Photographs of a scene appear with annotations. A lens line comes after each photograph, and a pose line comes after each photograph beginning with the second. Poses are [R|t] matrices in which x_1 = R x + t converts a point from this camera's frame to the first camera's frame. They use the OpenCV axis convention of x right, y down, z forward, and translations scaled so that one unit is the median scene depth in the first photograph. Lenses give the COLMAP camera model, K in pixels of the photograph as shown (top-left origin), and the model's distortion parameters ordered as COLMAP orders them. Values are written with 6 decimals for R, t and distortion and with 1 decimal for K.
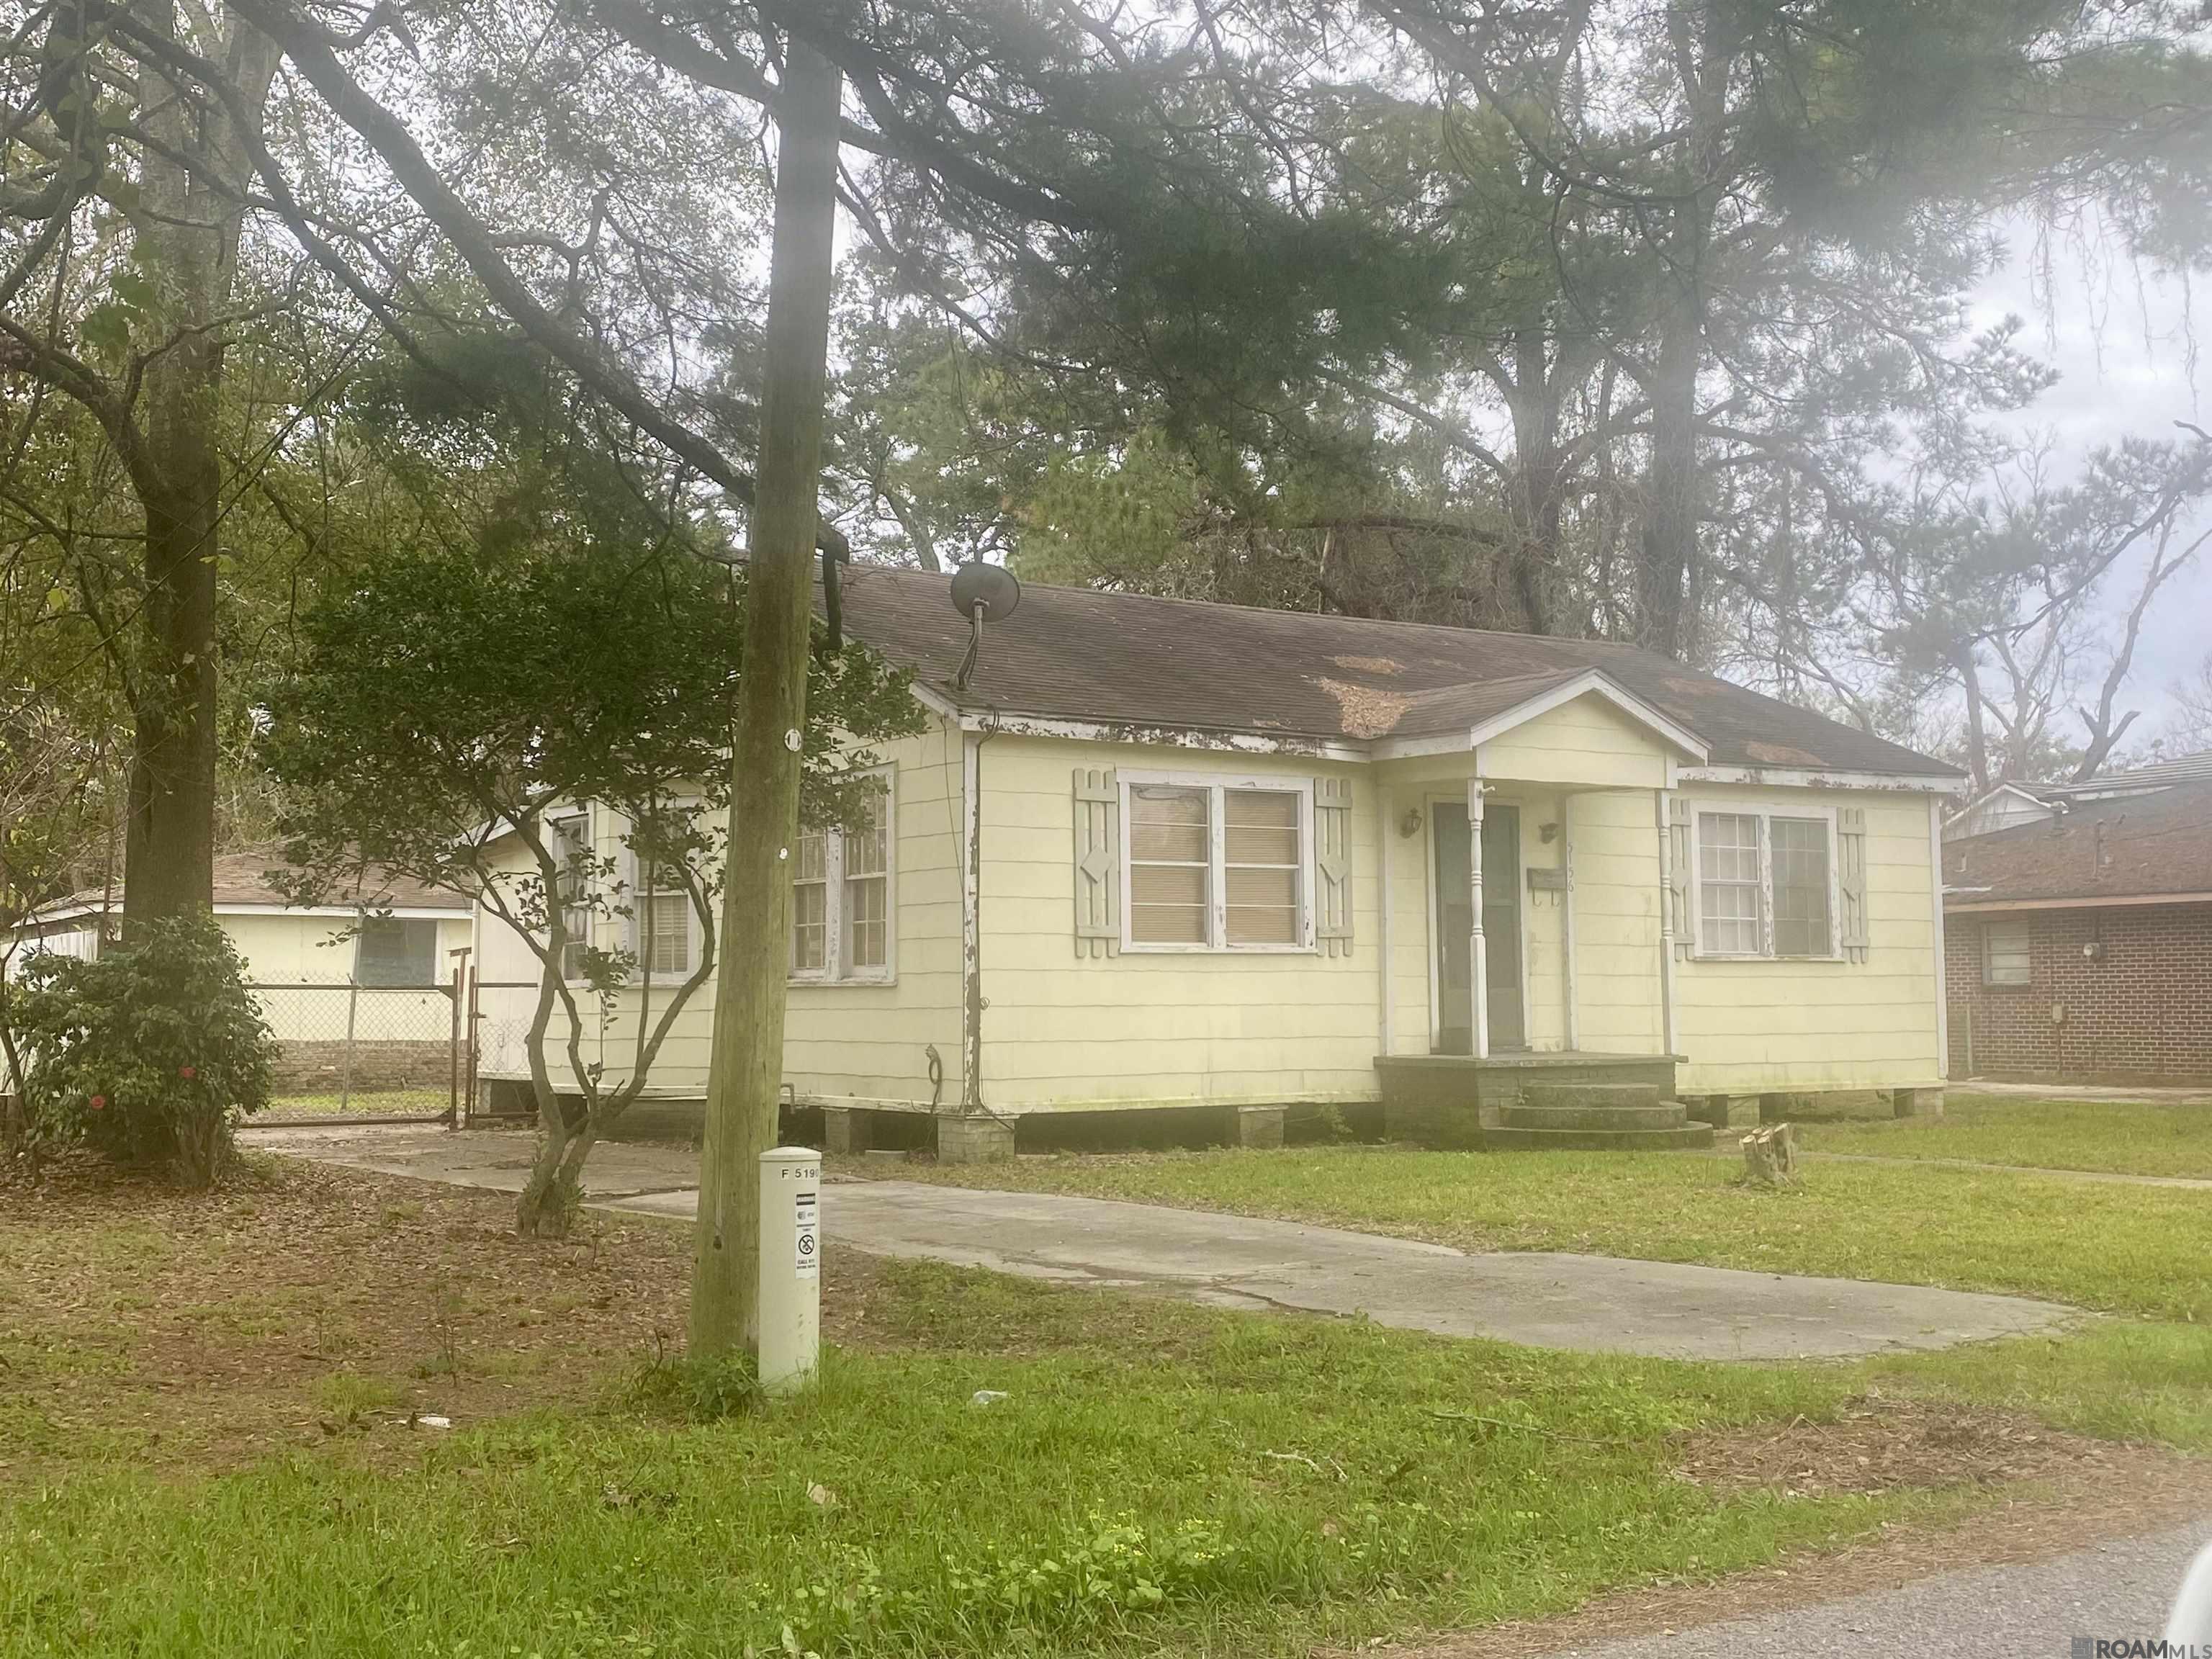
lens RADIAL K [[2443.4, 0, 1106.0], [0, 2443.4, 829.5], [0, 0, 1]] dist [0.205949, 0.004952]
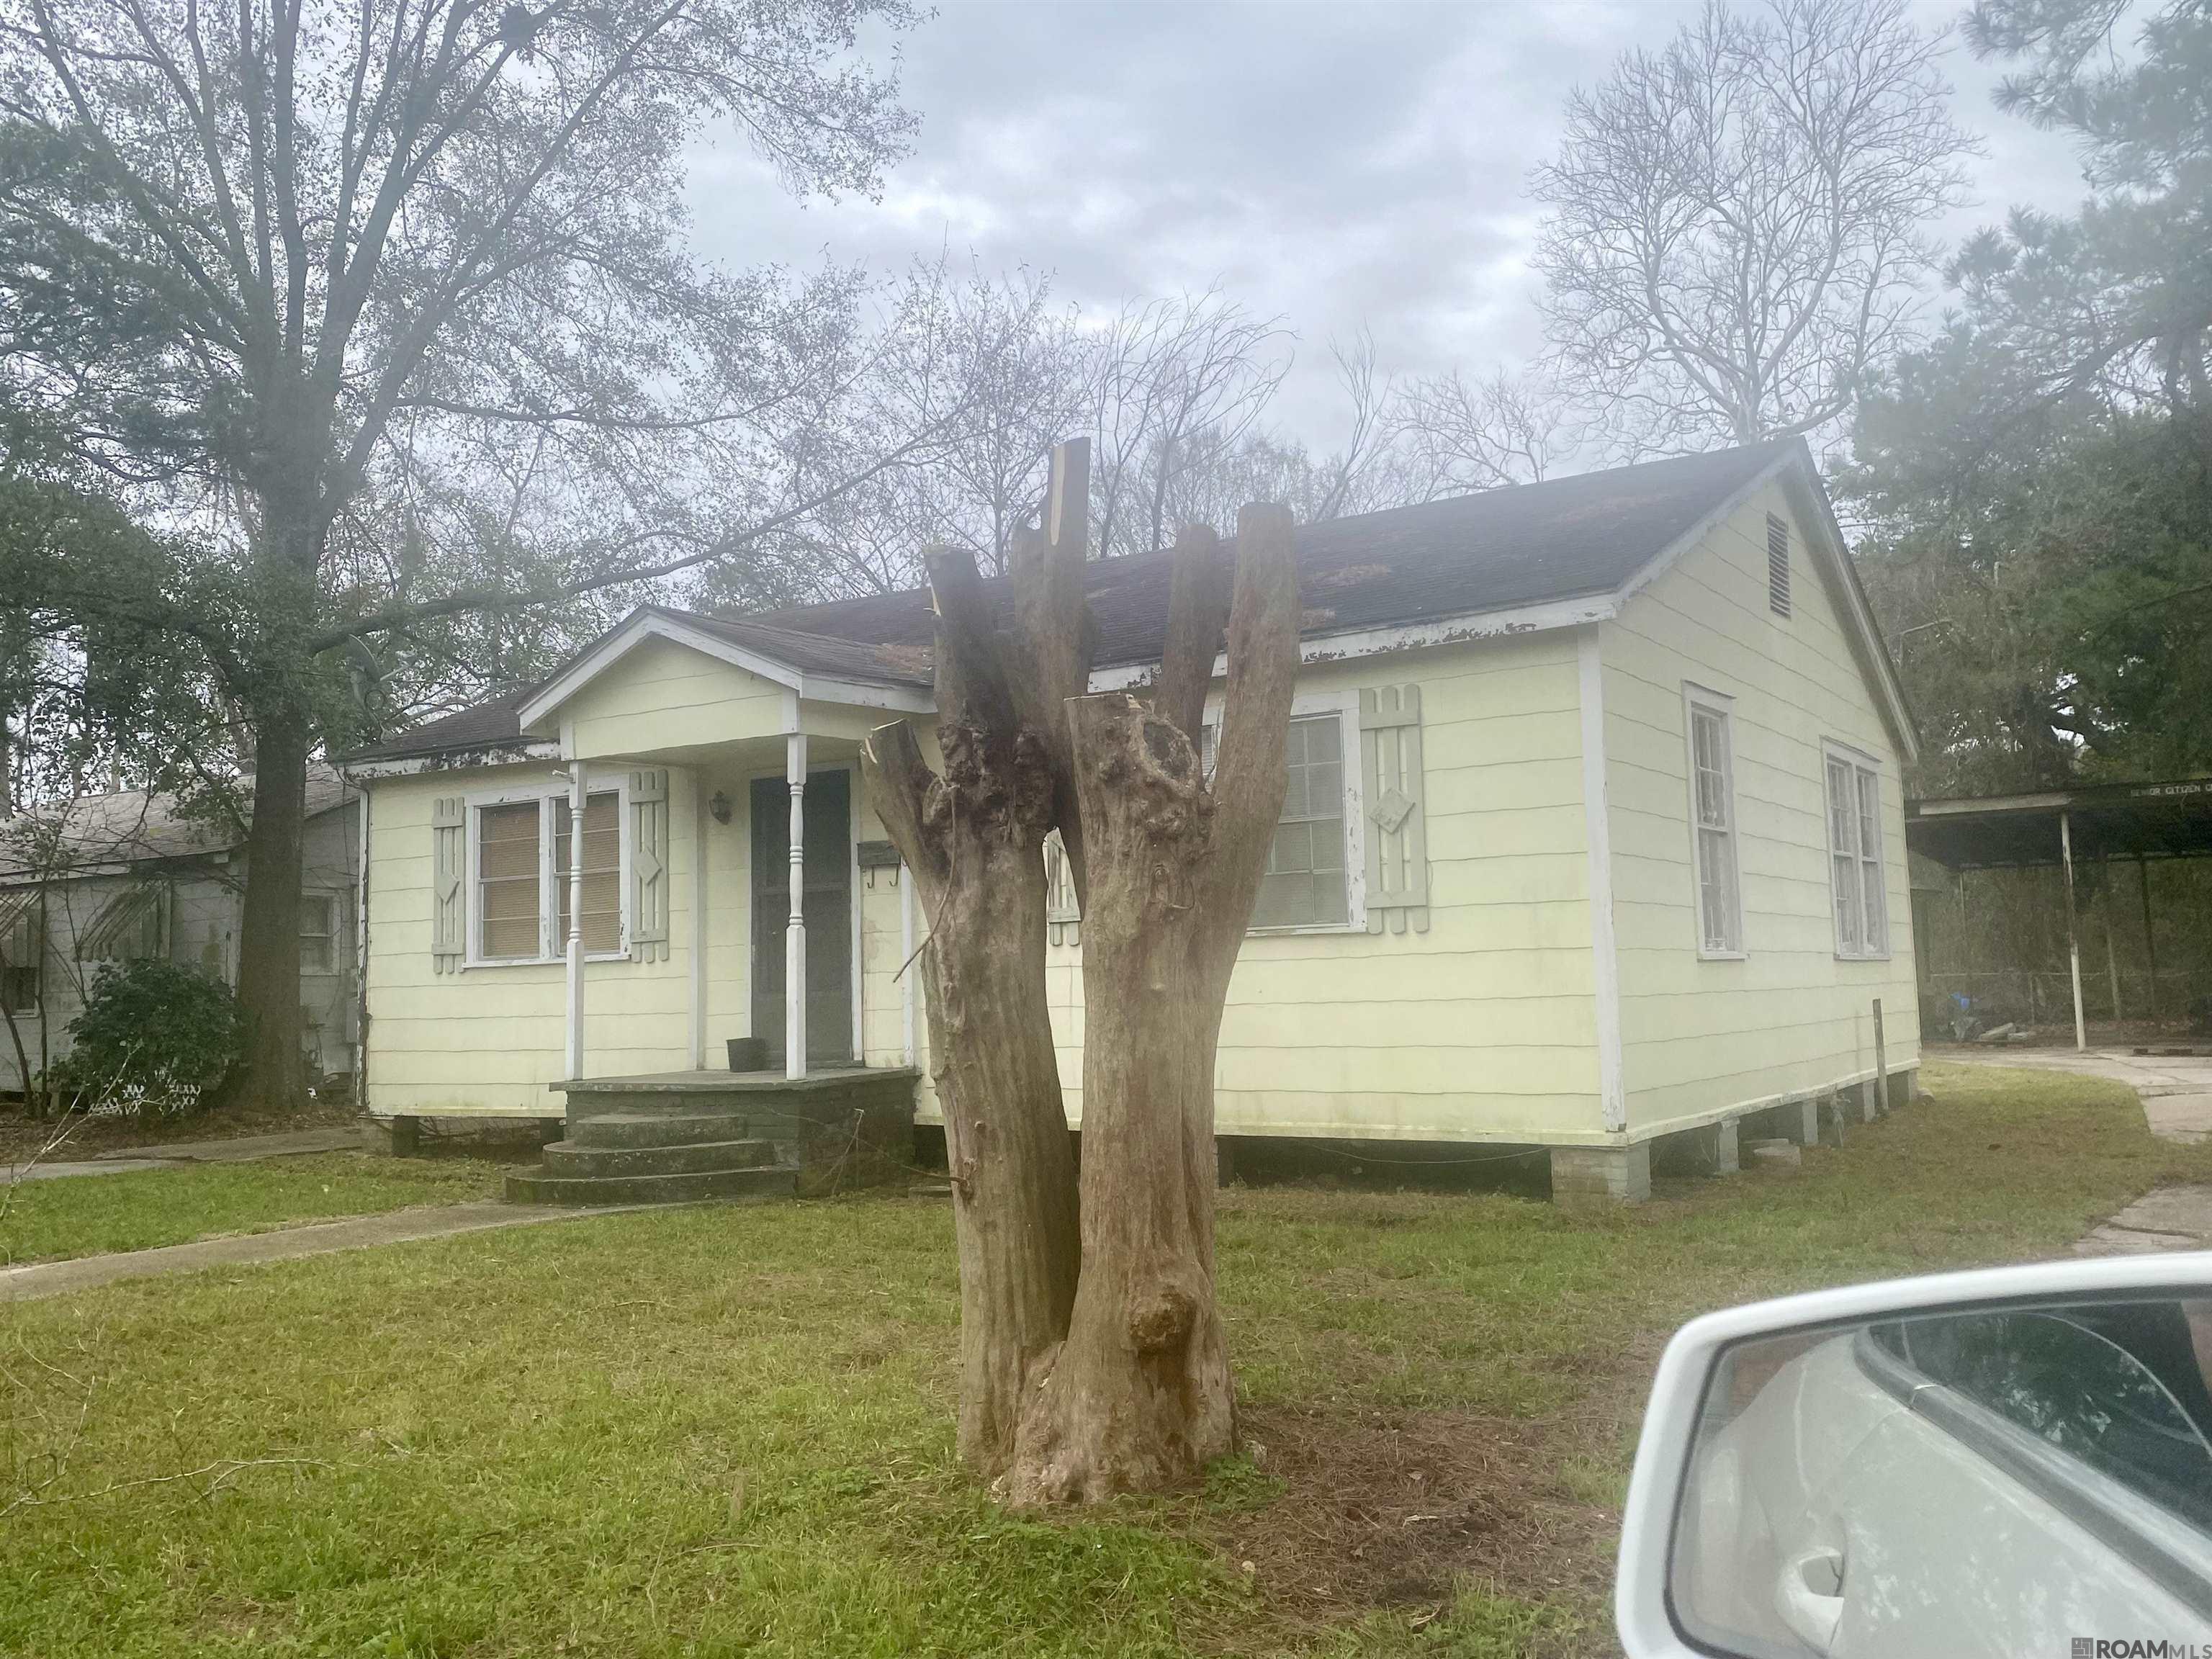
lens RADIAL K [[1840.3, 0, 1106.0], [0, 1840.3, 829.5], [0, 0, 1]] dist [0.123494, -0.005147]
pose [[0.403232, -0.077357, -0.911822, 0.817737], [0.089527, 0.994975, -0.044821, 0.049434], [0.910708, -0.063559, 0.408131, 0.880827]]
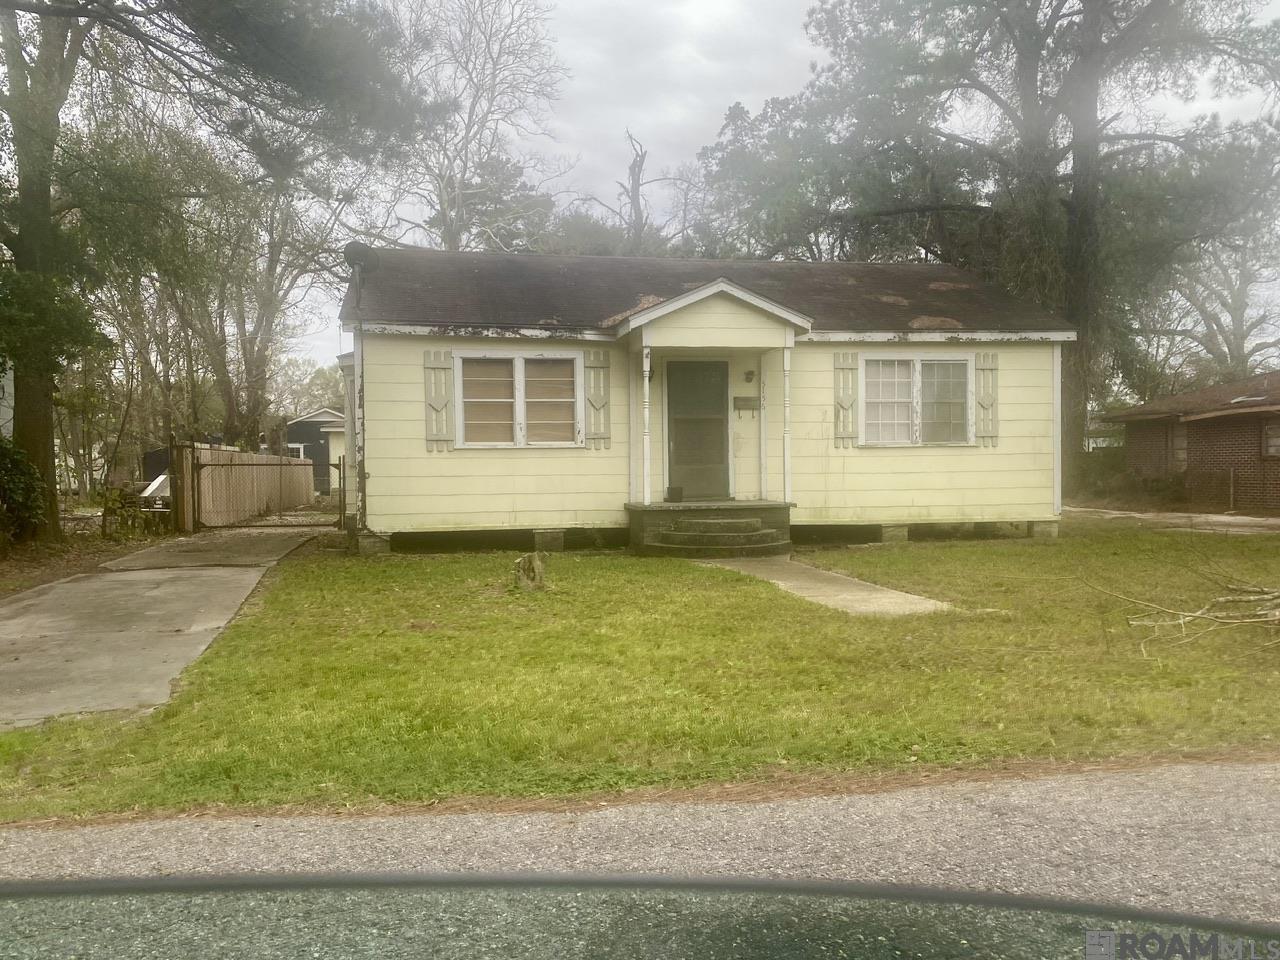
lens RADIAL K [[1064.9, 0, 640.0], [0, 1064.9, 480.0], [0, 0, 1]] dist [0.123494, -0.005147]
pose [[0.919539, 0.000250, -0.392999, 0.437925], [0.032515, 0.996523, 0.076713, 0.015373], [0.391652, -0.083319, 0.916333, 0.285041]]
